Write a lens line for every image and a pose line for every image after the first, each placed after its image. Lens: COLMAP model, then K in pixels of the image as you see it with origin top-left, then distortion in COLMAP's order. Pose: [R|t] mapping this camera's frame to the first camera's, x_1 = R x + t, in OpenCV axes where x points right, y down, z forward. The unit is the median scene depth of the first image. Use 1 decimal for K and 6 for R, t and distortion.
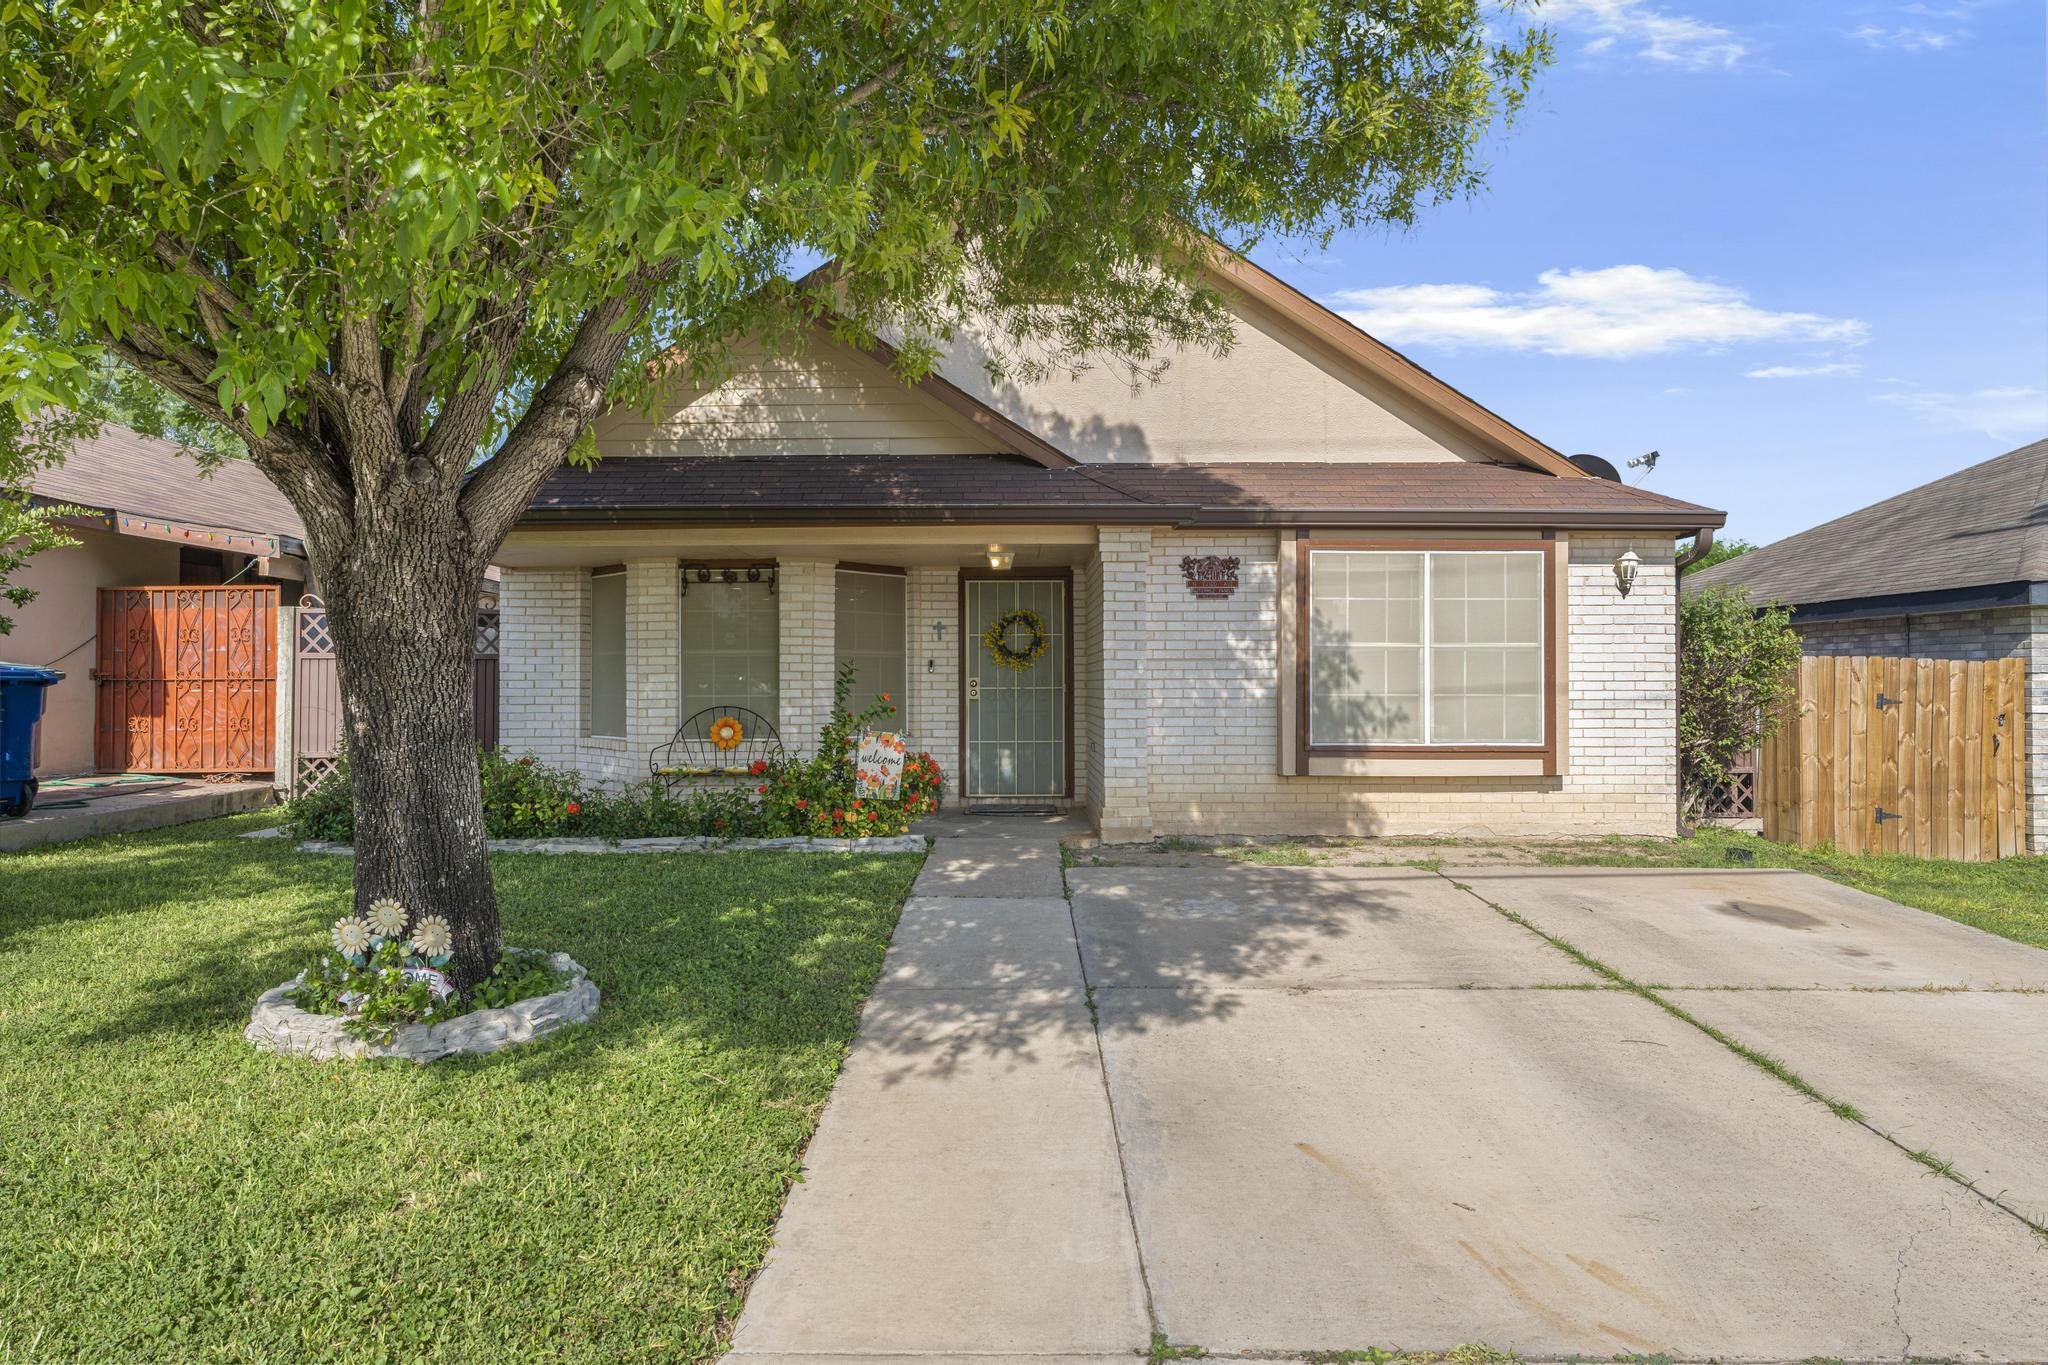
lens RADIAL K [[1157.8, 0, 1027.0], [0, 1157.8, 662.3], [0, 0, 1]] dist [0.000250, -0.000314]
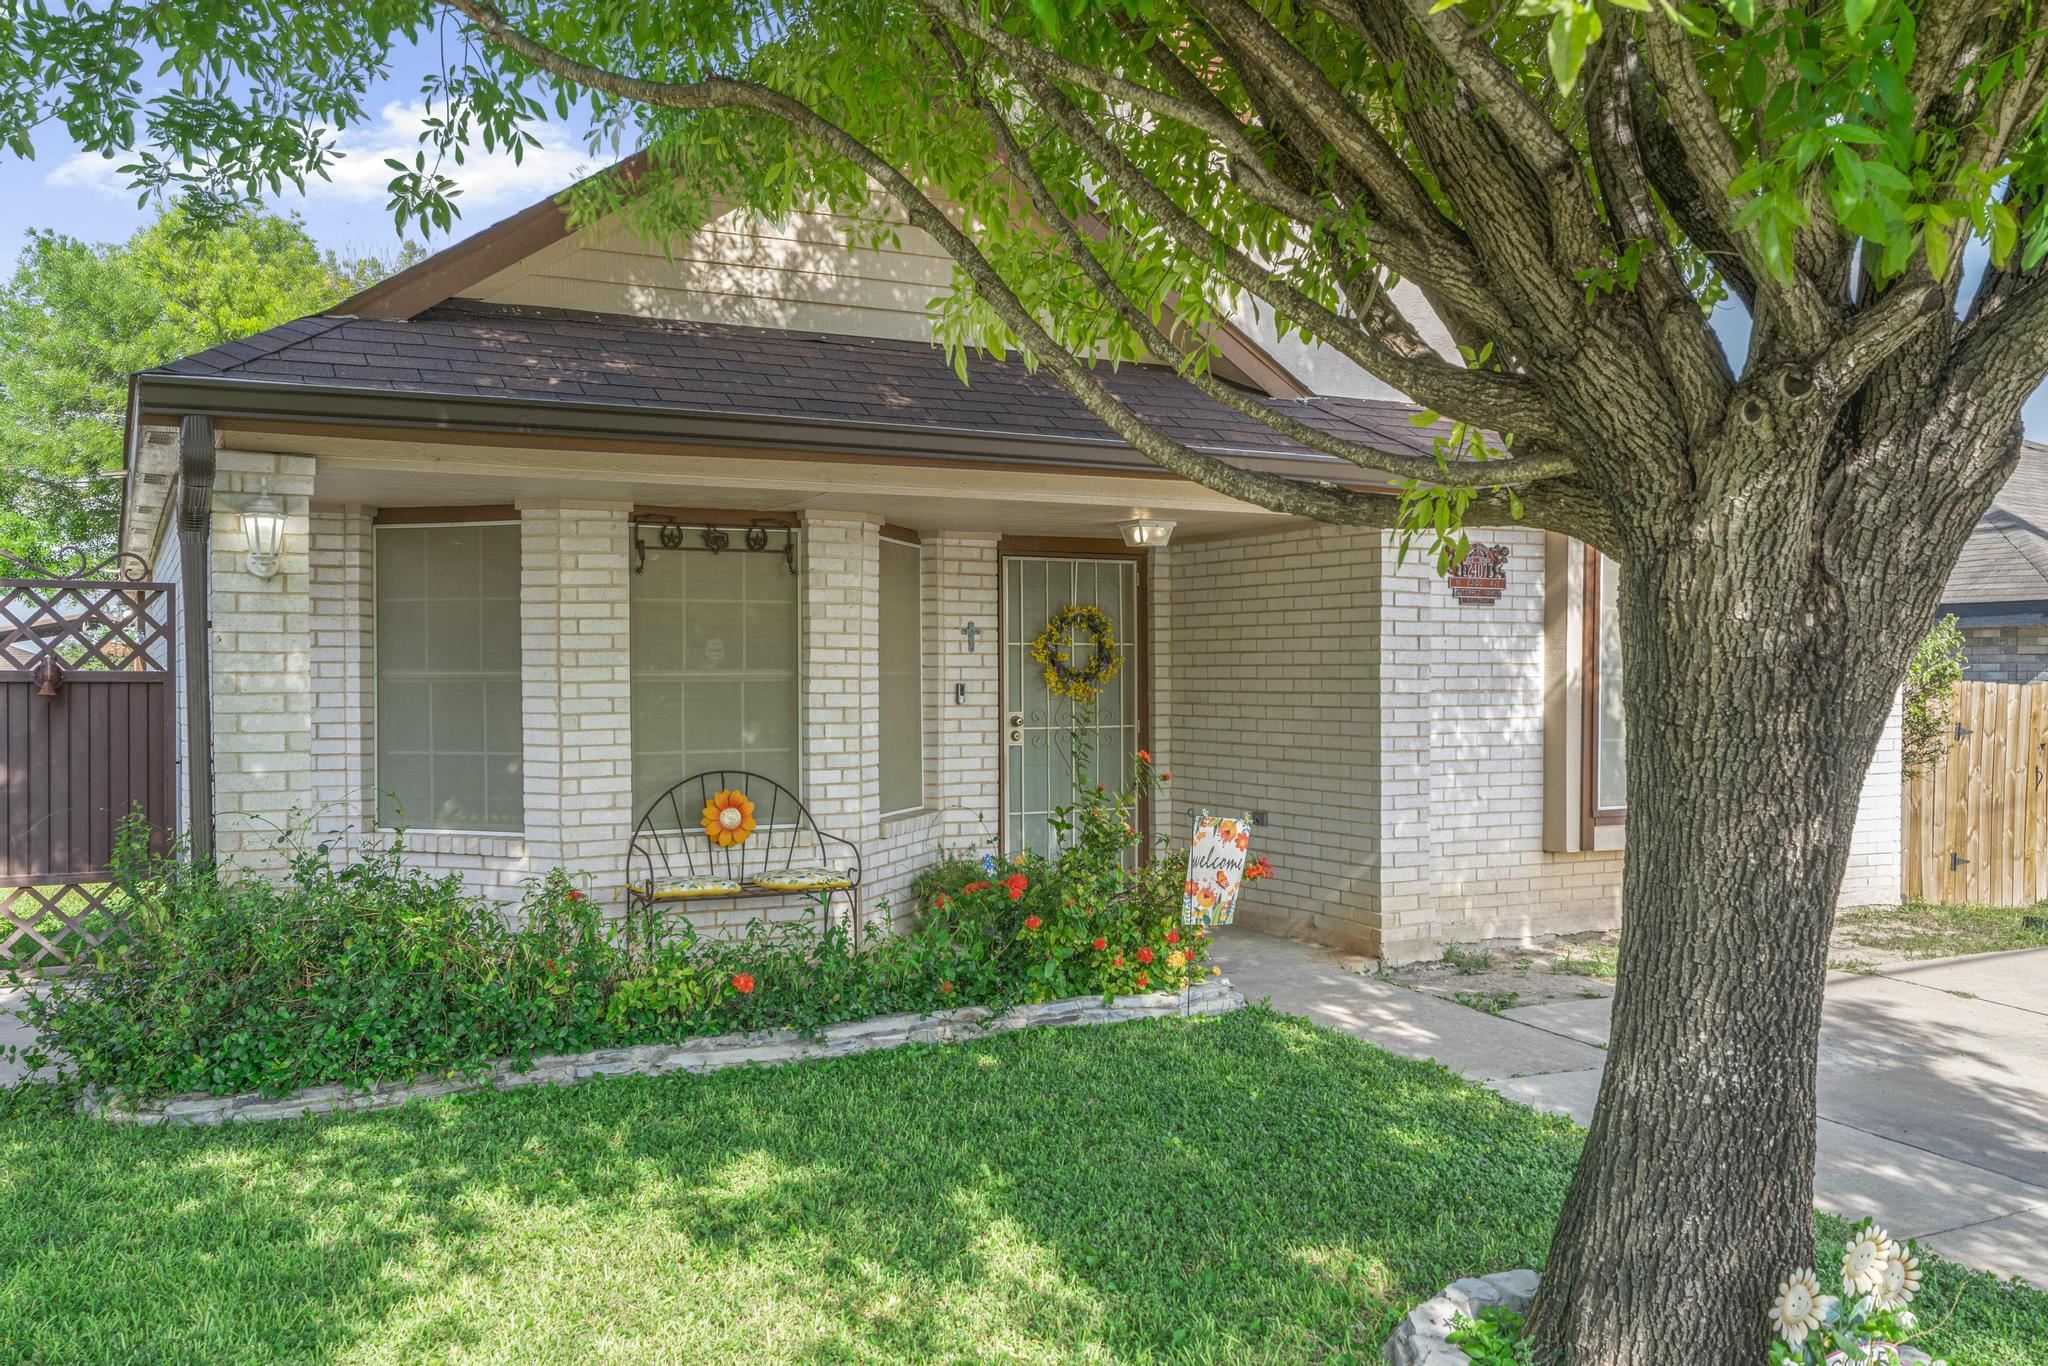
lens RADIAL K [[1706.8, 0, 1024.0], [0, 1706.8, 683.0], [0, 0, 1]] dist [0.005221, 0.002125]
pose [[0.885576, -0.000386, 0.464495, -0.519394], [-0.010742, 0.999715, 0.021311, -0.024250], [-0.464371, -0.023862, 0.885319, 0.196680]]
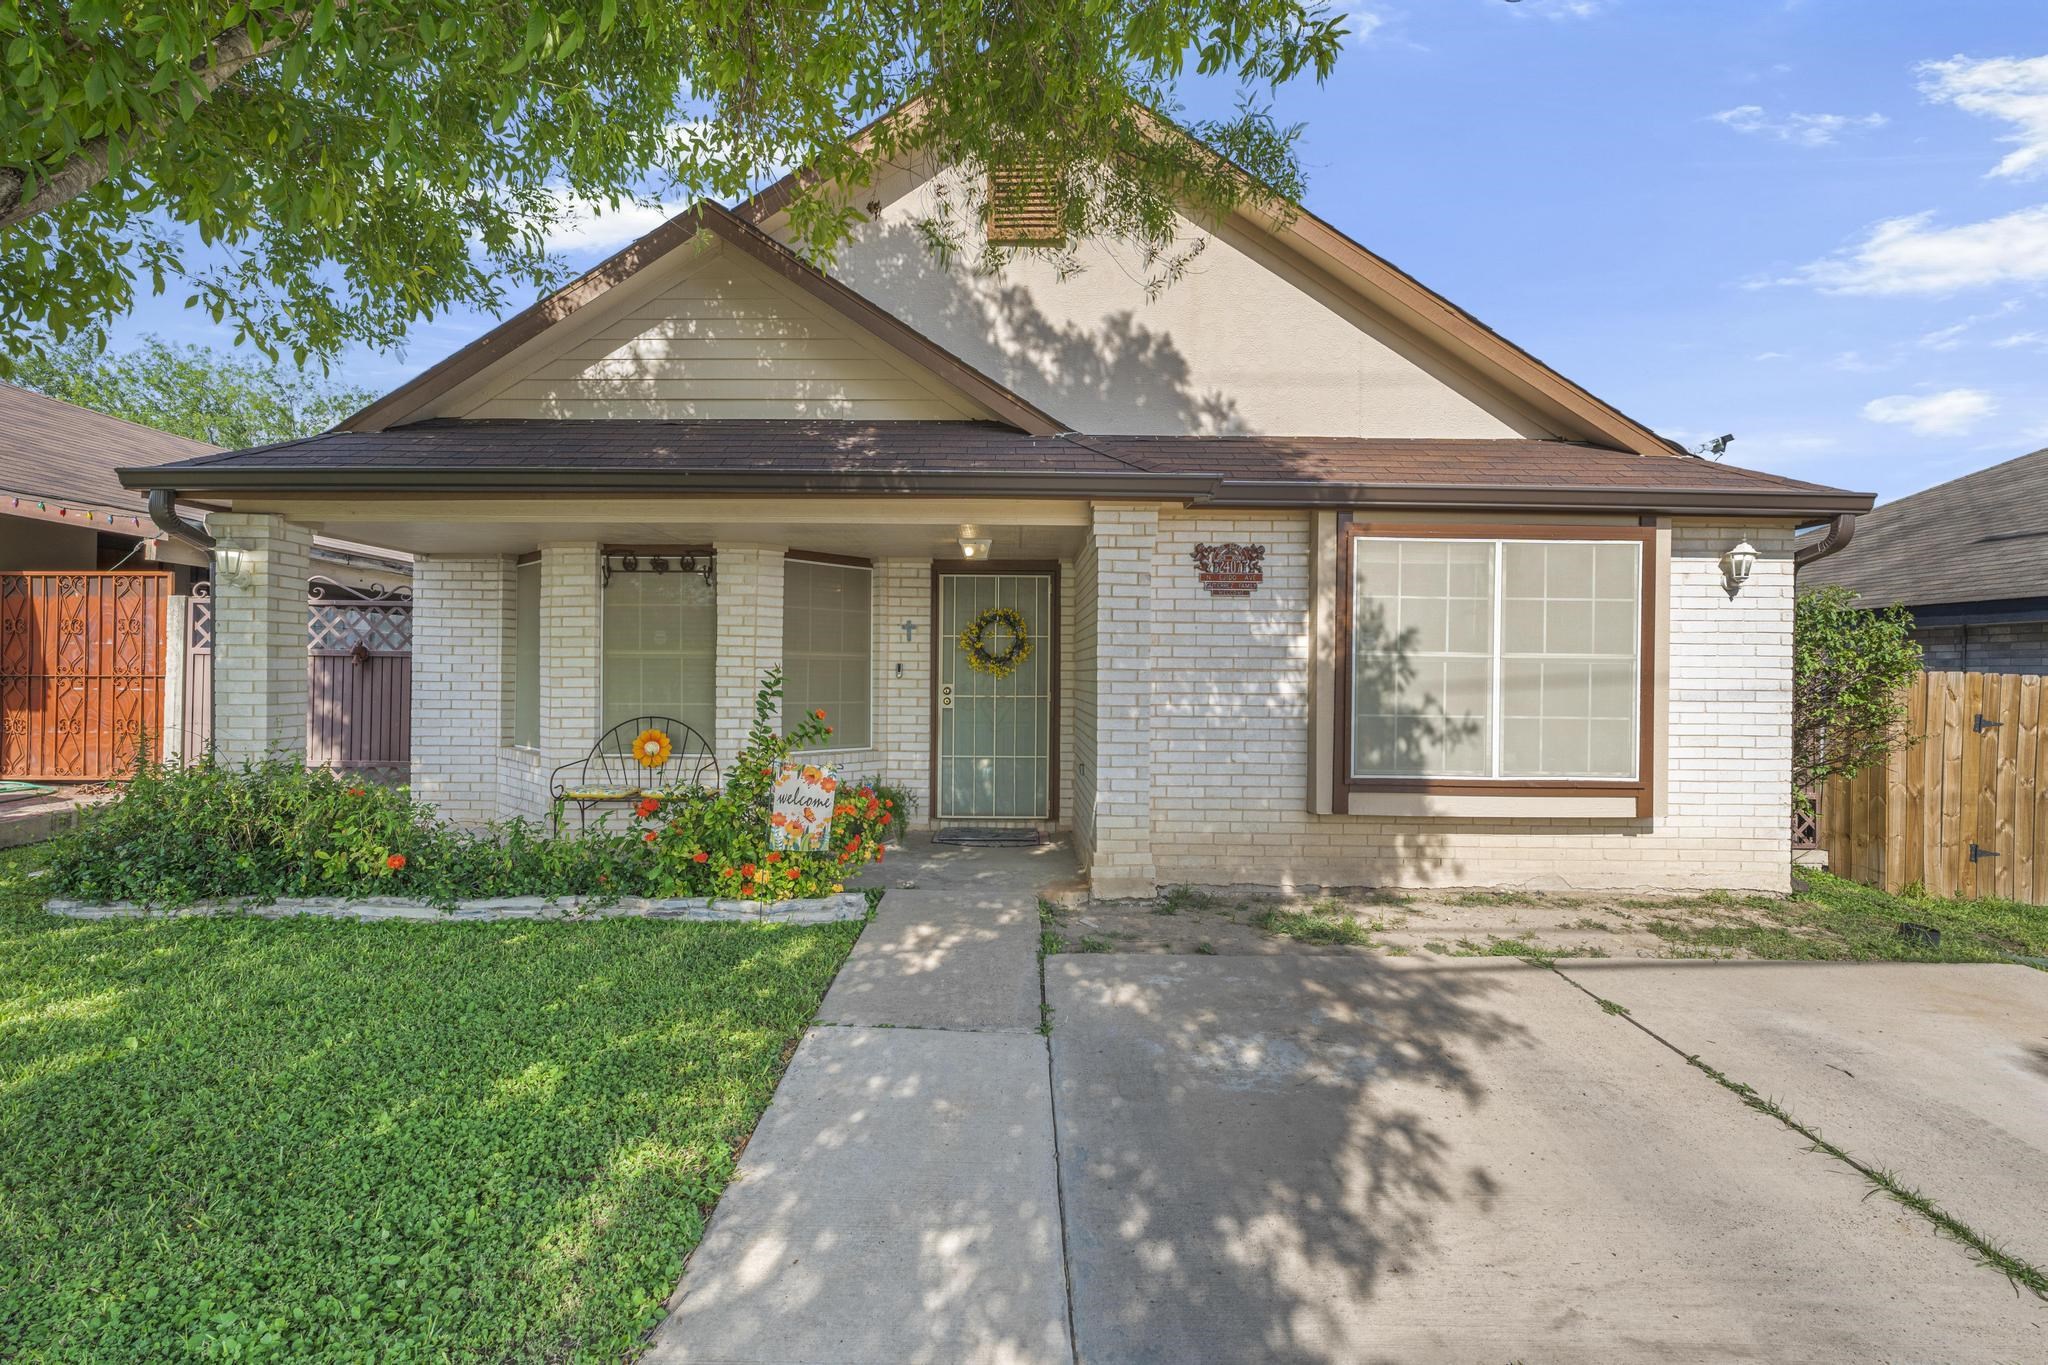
lens RADIAL K [[928.0, 0, 1024.7], [0, 928.0, 665.3], [0, 0, 1]] dist [-0.004397, 0.001603]
pose [[0.999939, 0.011022, 0.000179, 0.014092], [-0.011023, 0.999890, 0.009914, -0.009701], [-0.000070, -0.009915, 0.999951, 0.318312]]
